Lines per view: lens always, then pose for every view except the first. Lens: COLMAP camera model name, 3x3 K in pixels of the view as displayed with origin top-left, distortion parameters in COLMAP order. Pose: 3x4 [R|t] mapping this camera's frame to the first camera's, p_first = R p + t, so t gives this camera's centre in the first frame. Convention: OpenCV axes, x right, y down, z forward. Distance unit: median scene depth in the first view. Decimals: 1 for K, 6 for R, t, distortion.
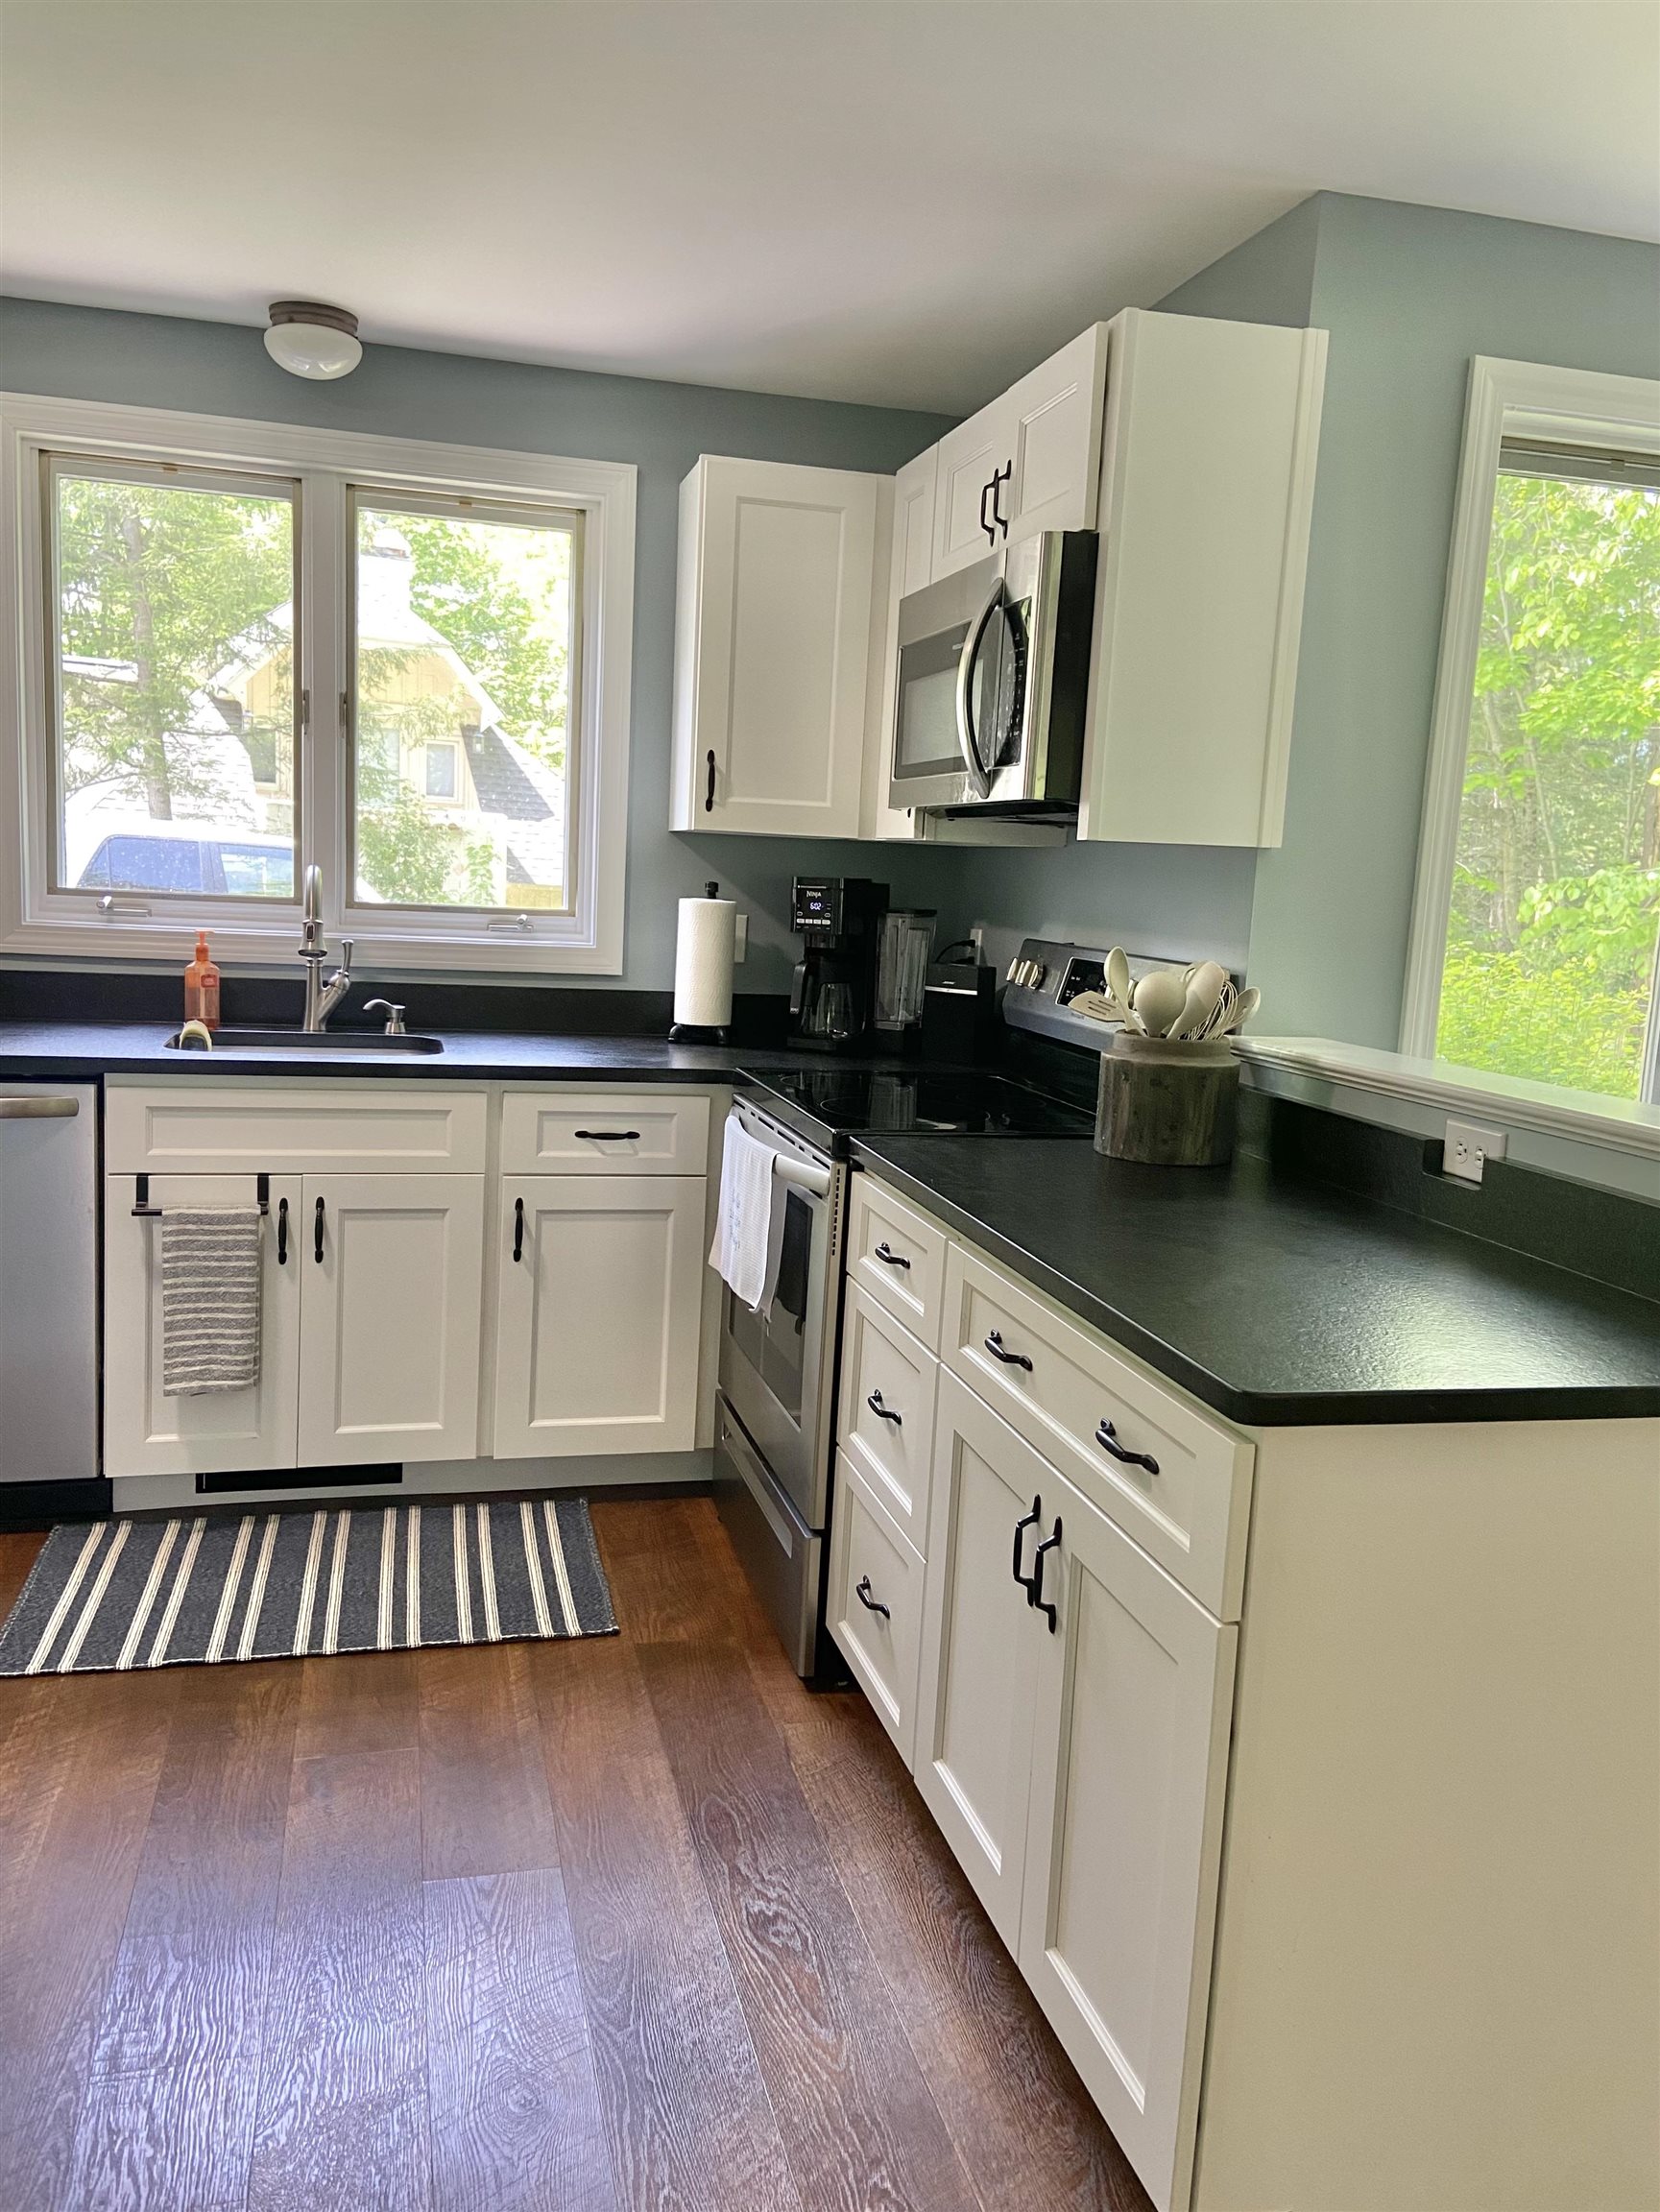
lens RADIAL K [[1672.1, 0, 834.1], [0, 1672.1, 1094.3], [0, 0, 1]] dist [0.065152, 0.000442]
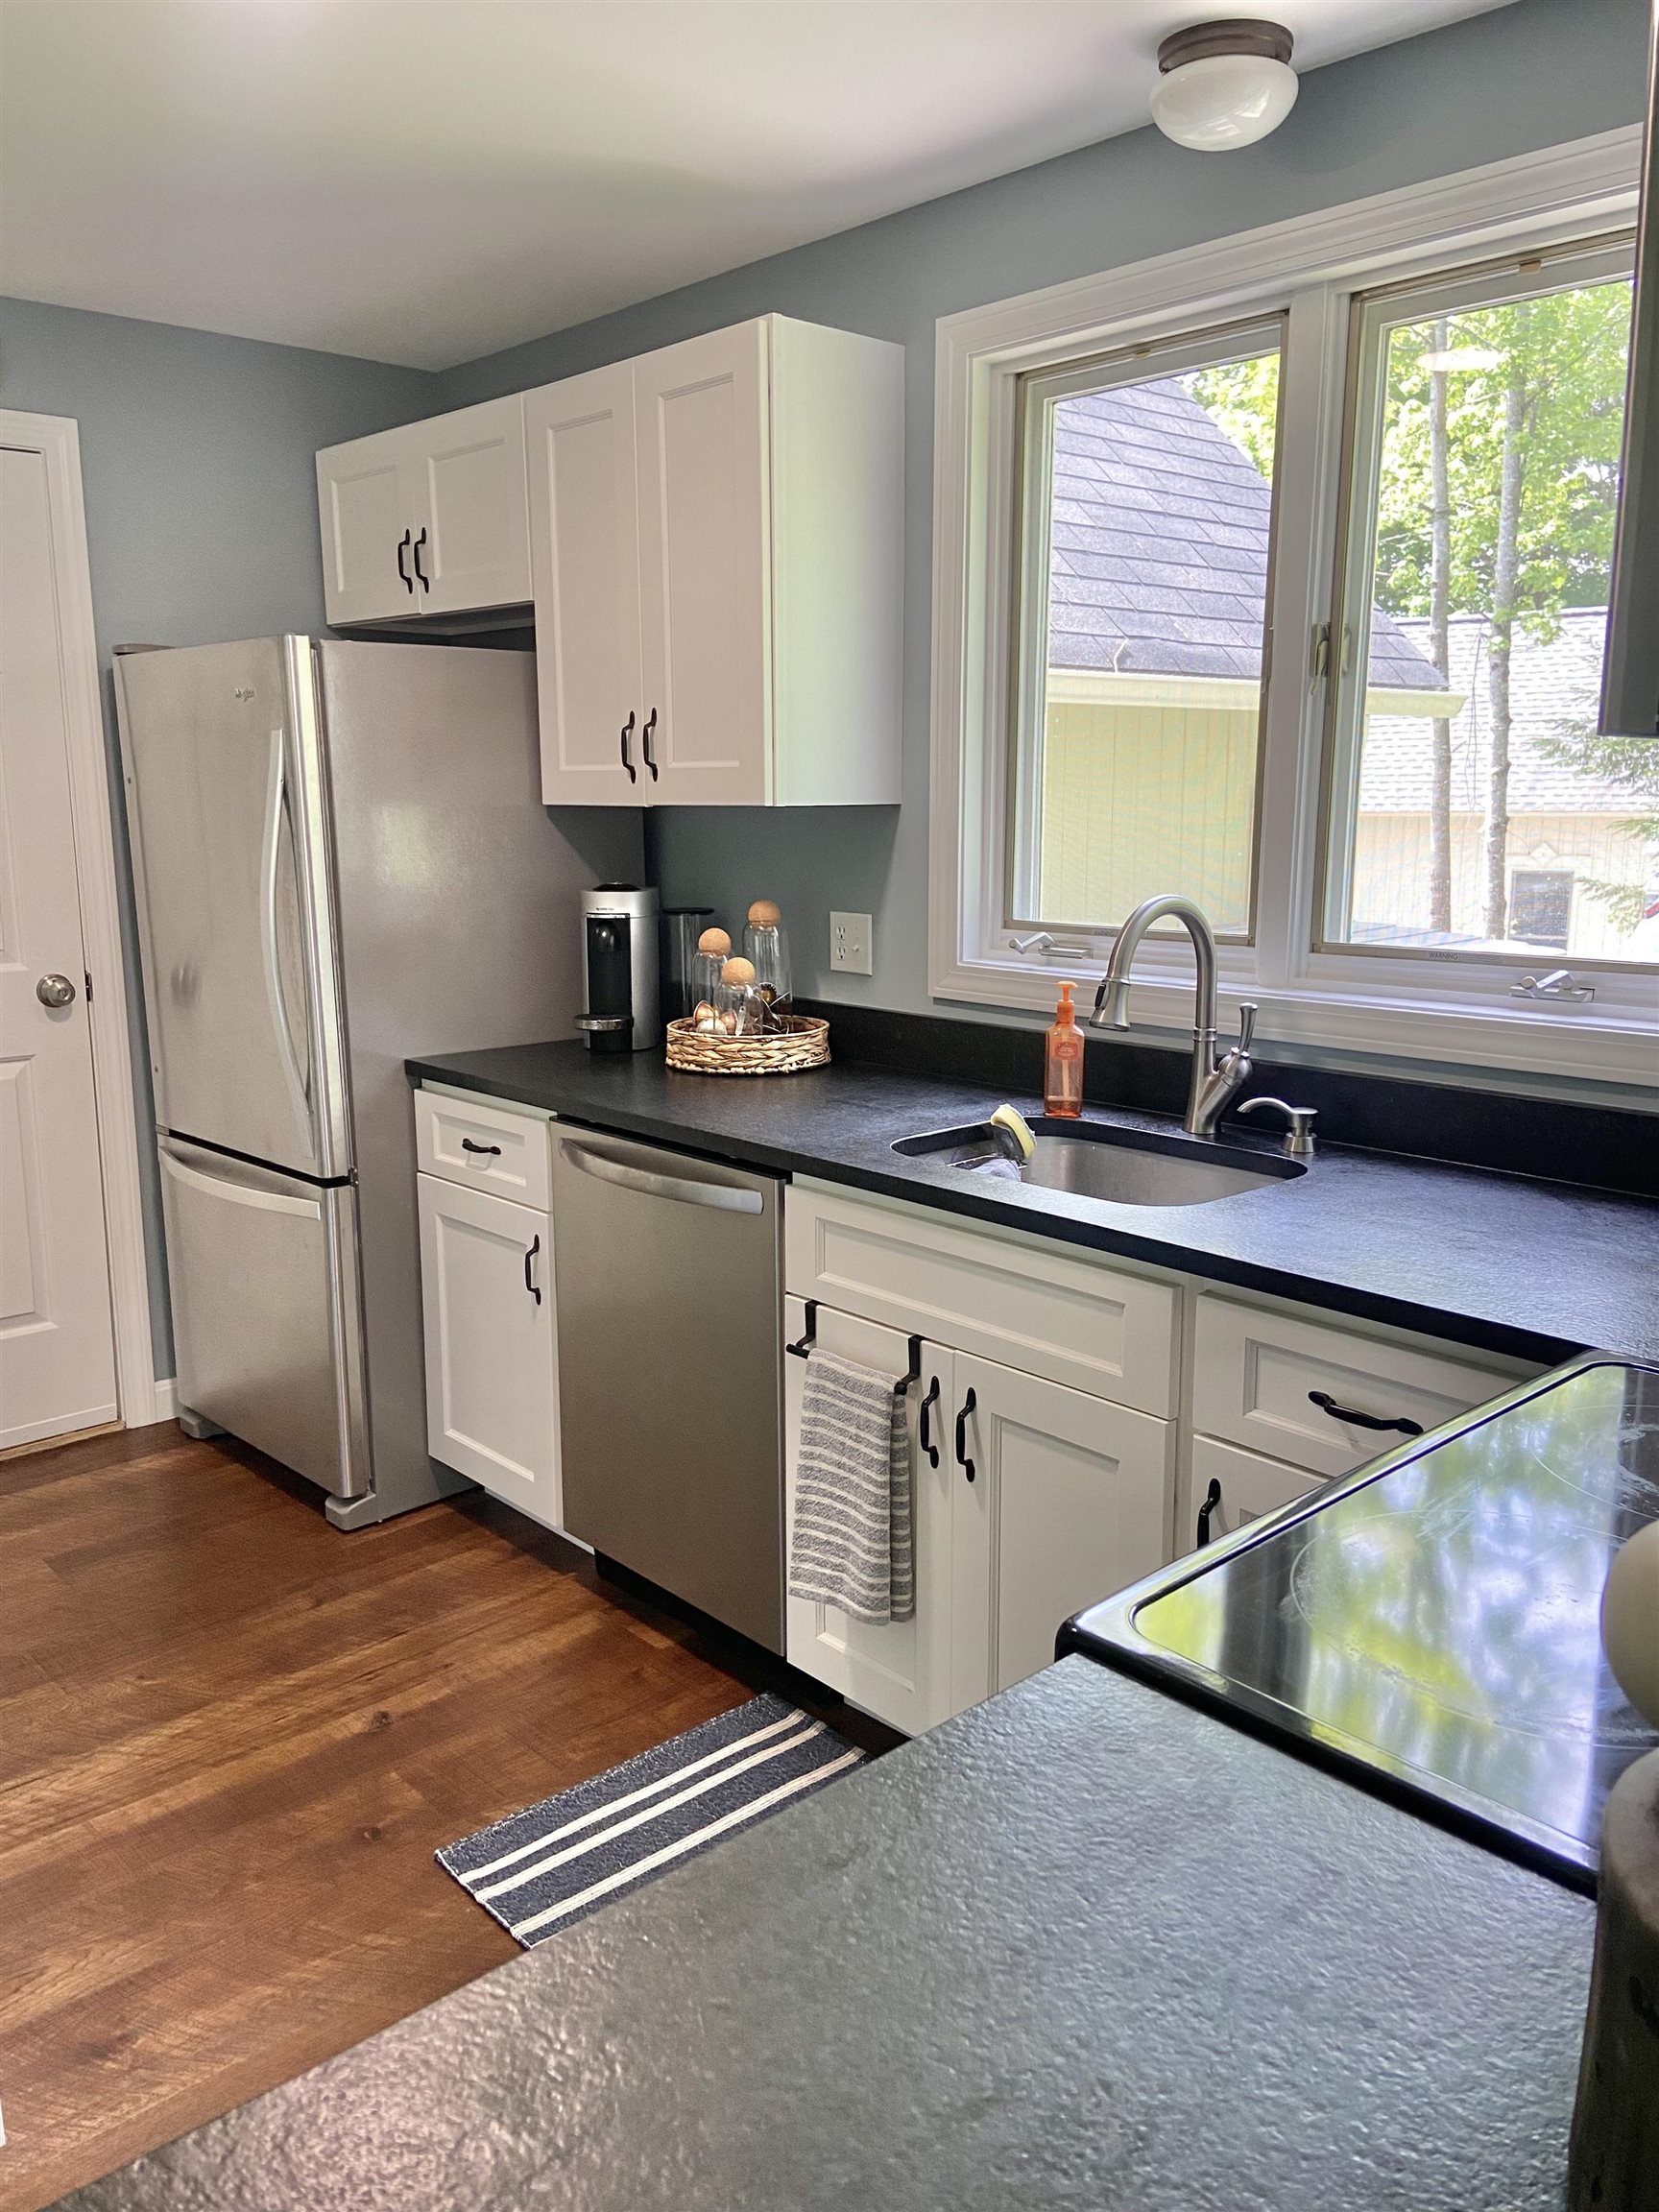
lens RADIAL K [[1672.0, 0, 833.6], [0, 1672.0, 1094.3], [0, 0, 1]] dist [0.065152, 0.000442]
pose [[0.481817, 0.112464, -0.869025, 0.241900], [-0.102302, 0.992167, 0.071680, -0.098998], [0.870280, 0.054366, 0.489548, 0.607972]]
